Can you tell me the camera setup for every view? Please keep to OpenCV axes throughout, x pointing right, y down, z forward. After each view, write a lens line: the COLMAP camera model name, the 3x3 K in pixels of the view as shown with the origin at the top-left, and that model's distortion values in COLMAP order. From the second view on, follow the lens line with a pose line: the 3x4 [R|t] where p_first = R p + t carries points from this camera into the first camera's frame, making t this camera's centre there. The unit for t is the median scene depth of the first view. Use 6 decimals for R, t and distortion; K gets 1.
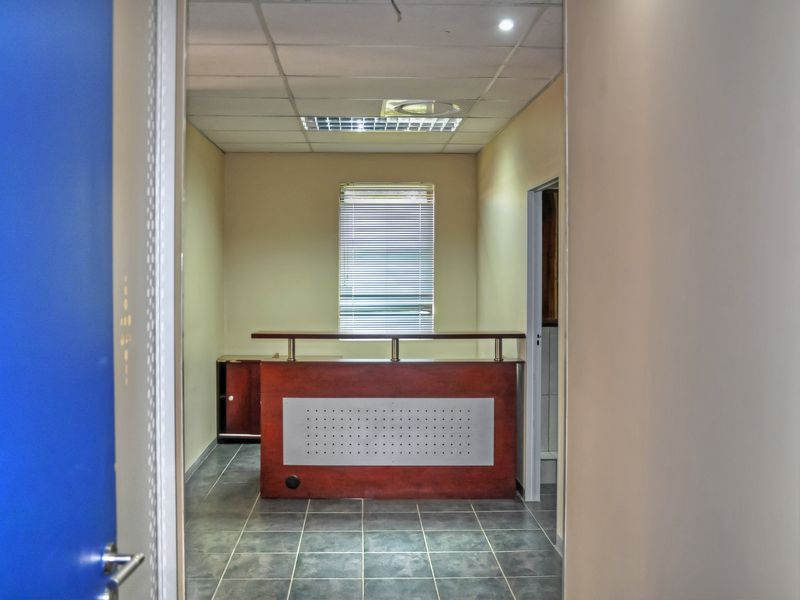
lens RADIAL K [[757.9, 0, 400.0], [0, 757.9, 300.0], [0, 0, 1]] dist [0.002792, -0.248485]
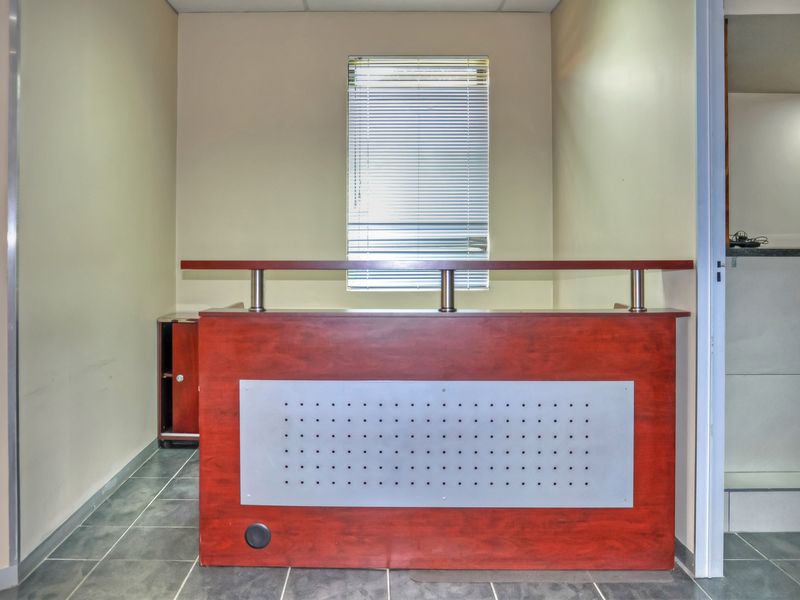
lens RADIAL K [[726.0, 0, 400.8], [0, 726.0, 276.4], [0, 0, 1]] dist [0.001703, -0.002546]
pose [[0.999902, -0.000990, -0.013985, -0.032174], [0.000962, 0.999998, -0.002018, 0.055699], [0.013987, 0.002005, 0.999900, 0.478059]]
